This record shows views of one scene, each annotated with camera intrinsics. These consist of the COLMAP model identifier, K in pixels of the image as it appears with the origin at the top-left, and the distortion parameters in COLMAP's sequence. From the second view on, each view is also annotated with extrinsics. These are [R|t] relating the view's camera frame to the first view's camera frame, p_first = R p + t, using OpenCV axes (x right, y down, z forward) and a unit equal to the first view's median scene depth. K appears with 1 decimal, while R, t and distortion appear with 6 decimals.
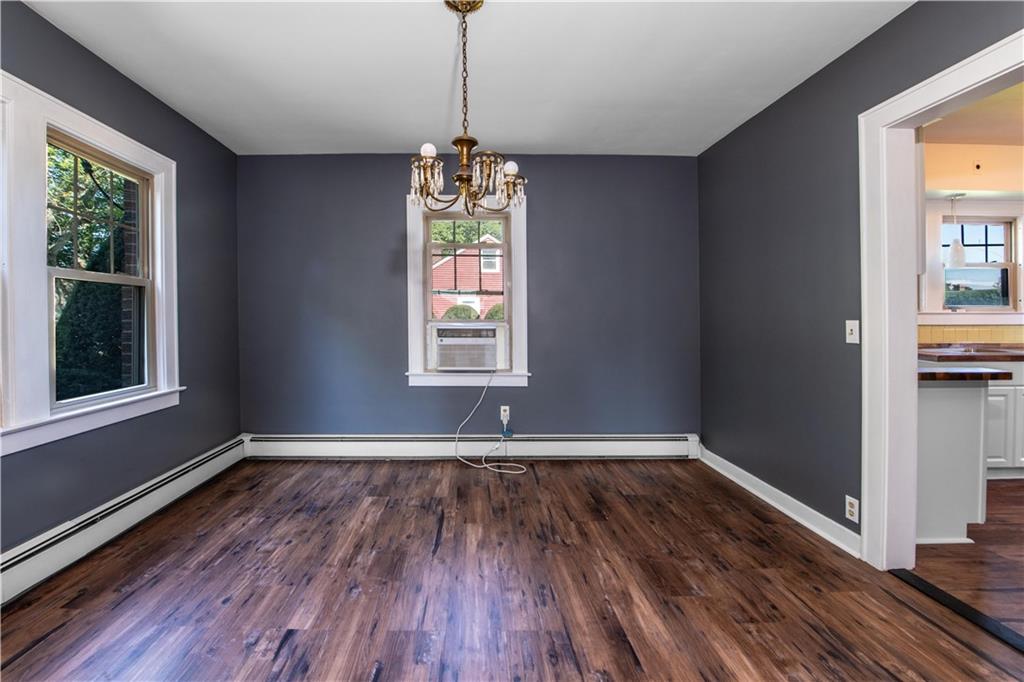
lens RADIAL K [[413.4, 0, 475.9], [0, 413.4, 322.4], [0, 0, 1]] dist [-0.001542, -0.003631]
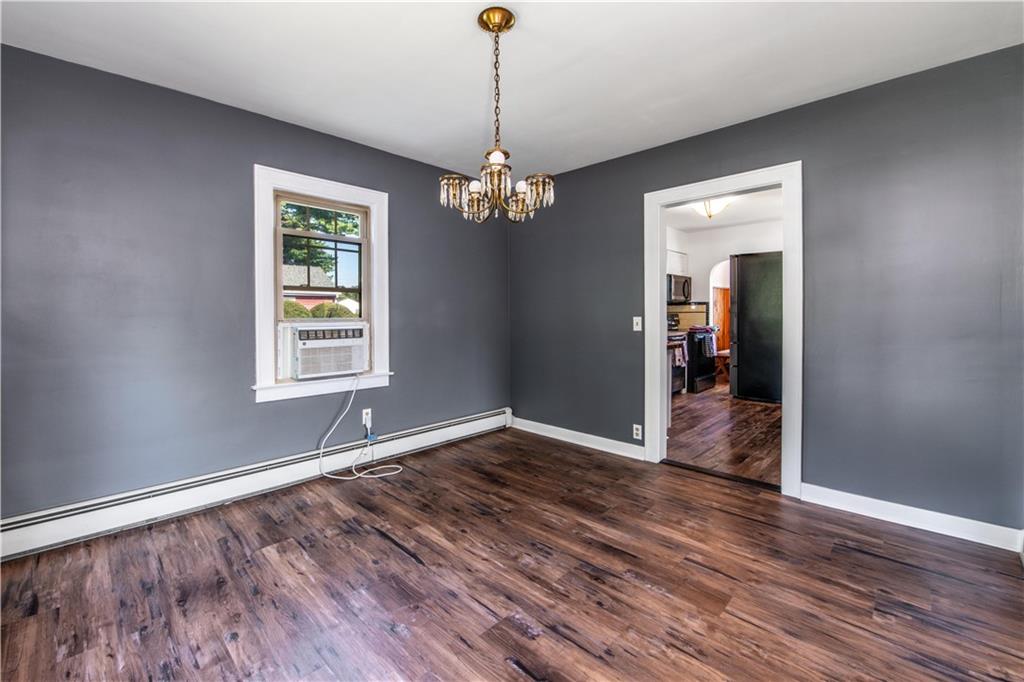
lens RADIAL K [[413.4, 0, 483.3], [0, 413.4, 321.3], [0, 0, 1]] dist [-0.001542, -0.003631]
pose [[0.733348, -0.013214, 0.679725, -0.538108], [0.010066, 0.999913, 0.008578, -0.008460], [-0.679779, 0.000551, 0.733417, 0.166284]]
